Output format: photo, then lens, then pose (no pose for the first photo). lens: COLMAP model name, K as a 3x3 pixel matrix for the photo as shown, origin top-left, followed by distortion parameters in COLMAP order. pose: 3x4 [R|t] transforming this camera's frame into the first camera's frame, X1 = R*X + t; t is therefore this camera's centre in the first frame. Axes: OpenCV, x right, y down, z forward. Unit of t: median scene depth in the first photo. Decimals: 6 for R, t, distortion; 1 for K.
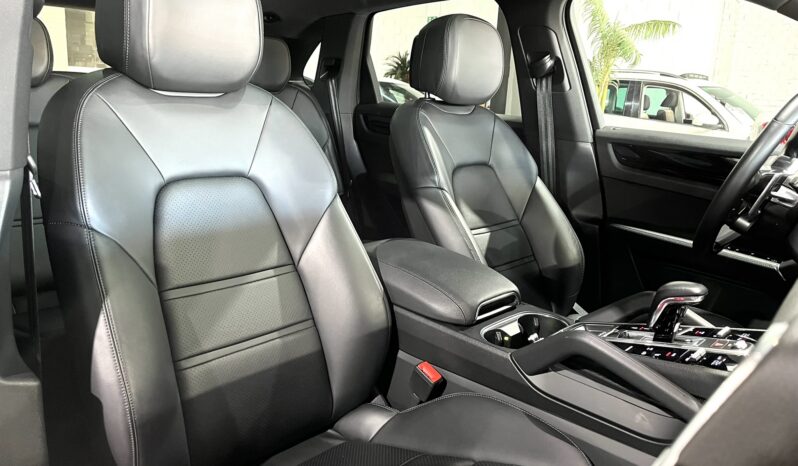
lens RADIAL K [[594.3, 0, 399.8], [0, 594.3, 245.5], [0, 0, 1]] dist [0.056181, -0.084747]
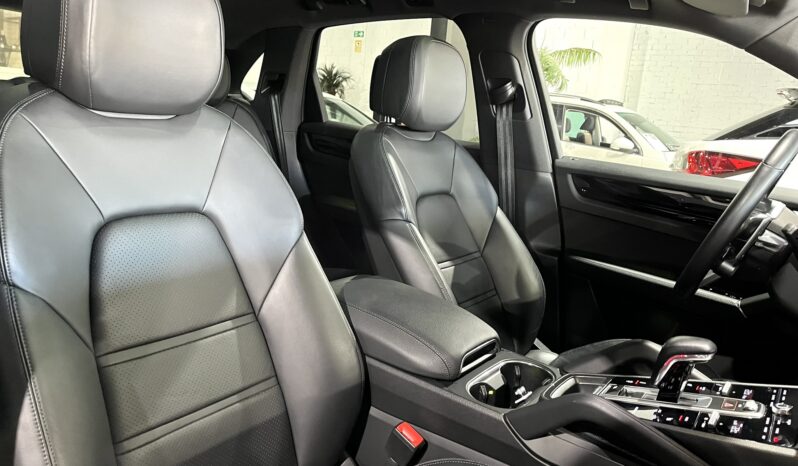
lens RADIAL K [[594.3, 0, 399.8], [0, 594.3, 245.5], [0, 0, 1]] dist [0.056181, -0.084747]
pose [[0.991569, 0.008905, 0.129277, -0.078796], [-0.006132, 0.999743, -0.021827, -0.047534], [-0.129438, 0.020850, 0.991368, 0.104883]]
